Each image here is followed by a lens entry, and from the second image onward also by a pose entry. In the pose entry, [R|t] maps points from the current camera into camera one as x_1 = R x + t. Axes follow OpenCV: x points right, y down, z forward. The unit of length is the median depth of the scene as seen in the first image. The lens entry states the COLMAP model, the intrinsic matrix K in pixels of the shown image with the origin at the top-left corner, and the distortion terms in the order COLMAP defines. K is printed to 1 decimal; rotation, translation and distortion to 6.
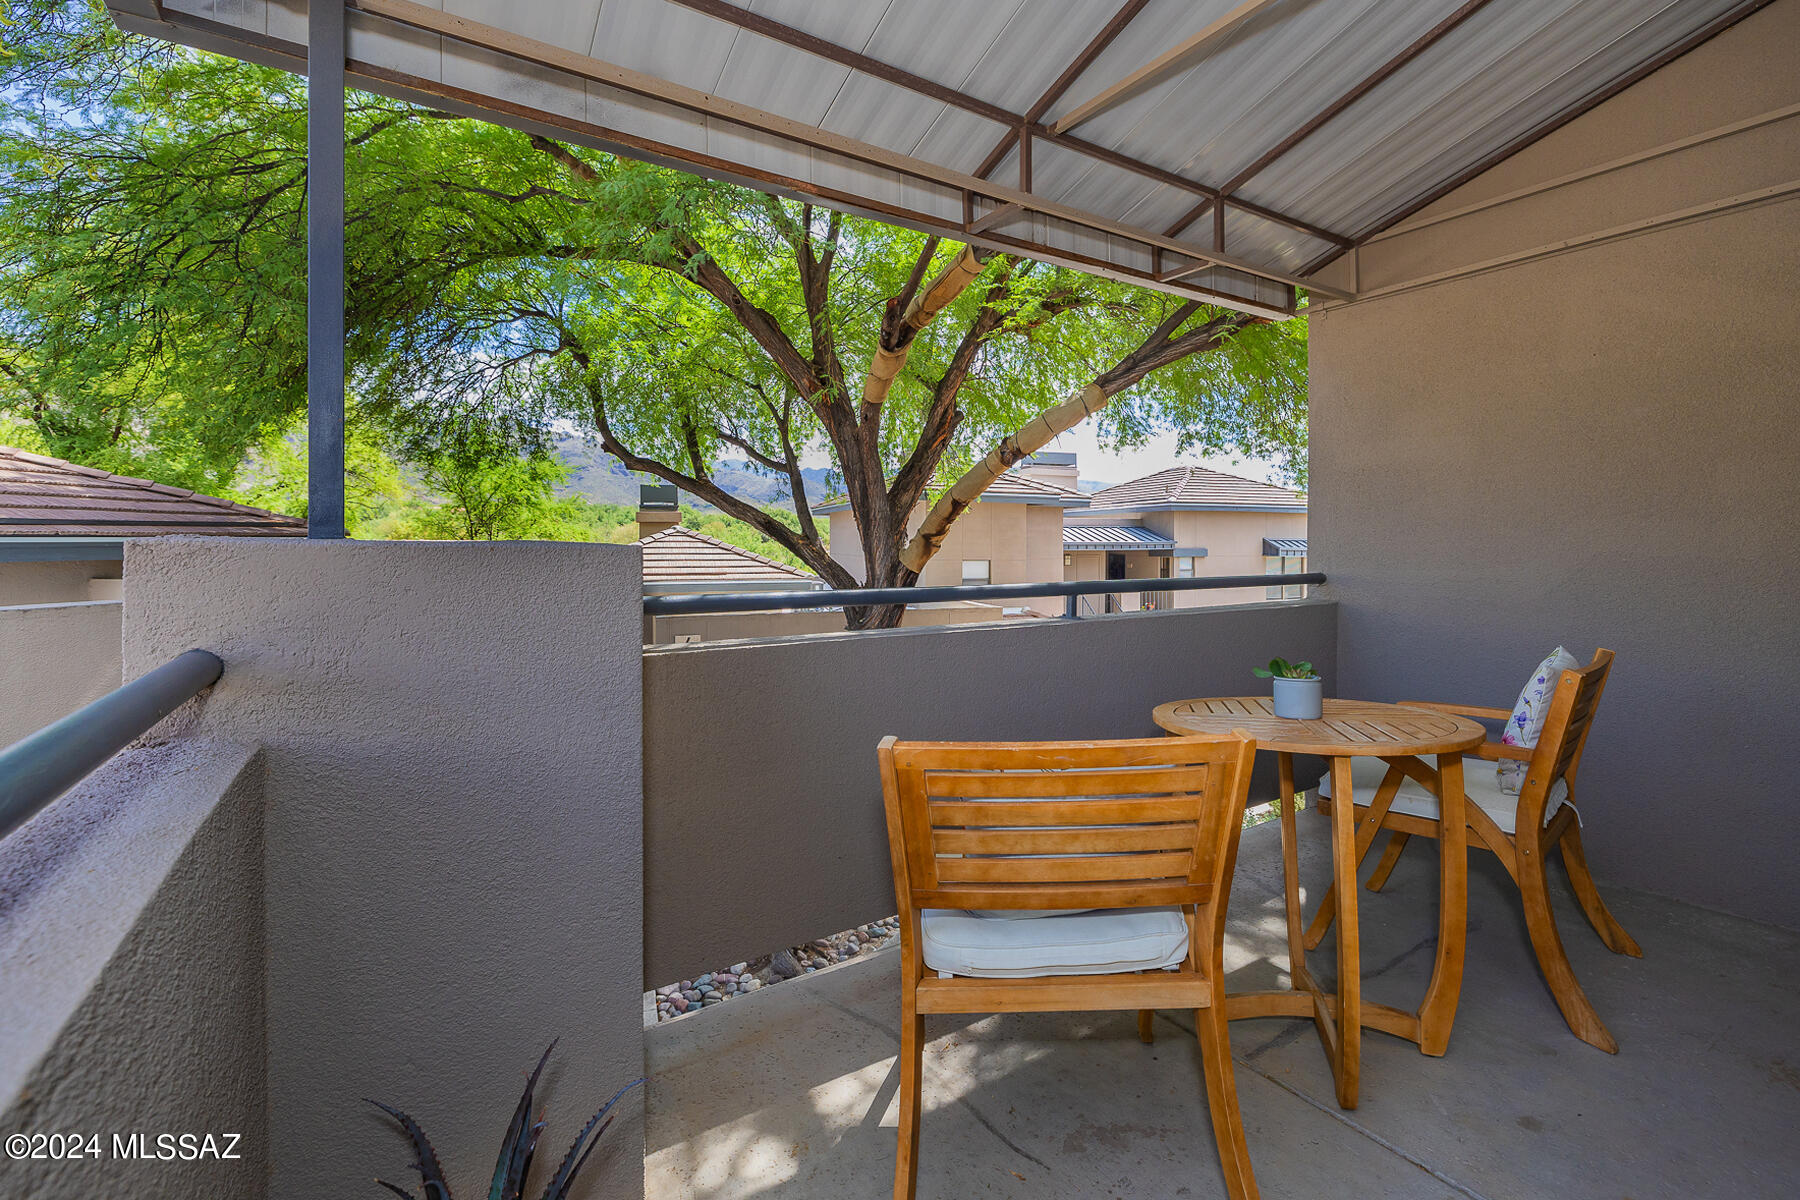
lens RADIAL K [[769.9, 0, 987.6], [0, 769.9, 548.7], [0, 0, 1]] dist [0.000225, 0.001024]
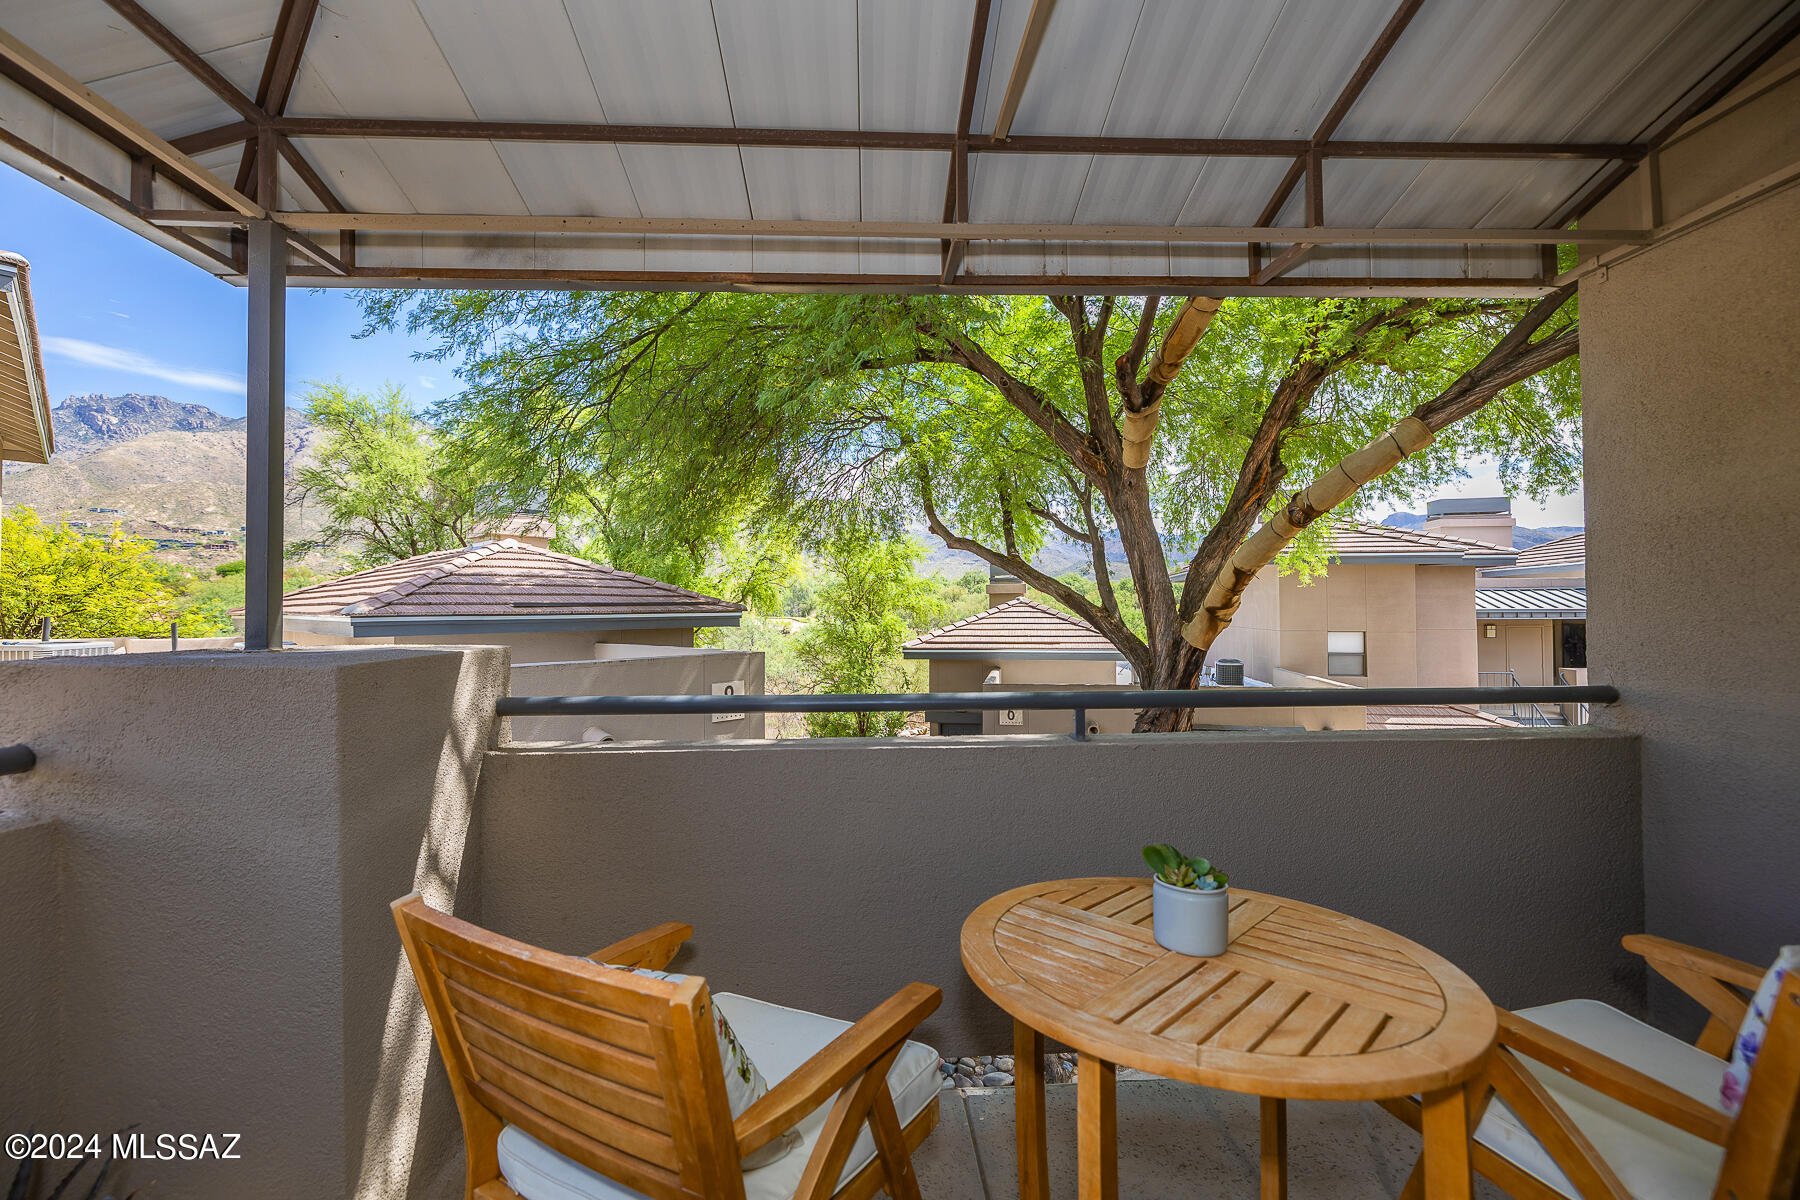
lens RADIAL K [[769.9, 0, 937.7], [0, 769.9, 597.9], [0, 0, 1]] dist [0.000225, 0.001024]
pose [[0.857334, -0.012135, -0.514617, 0.107512], [0.000394, 0.999737, -0.022920, -0.009588], [0.514760, 0.019447, 0.857114, 0.068370]]
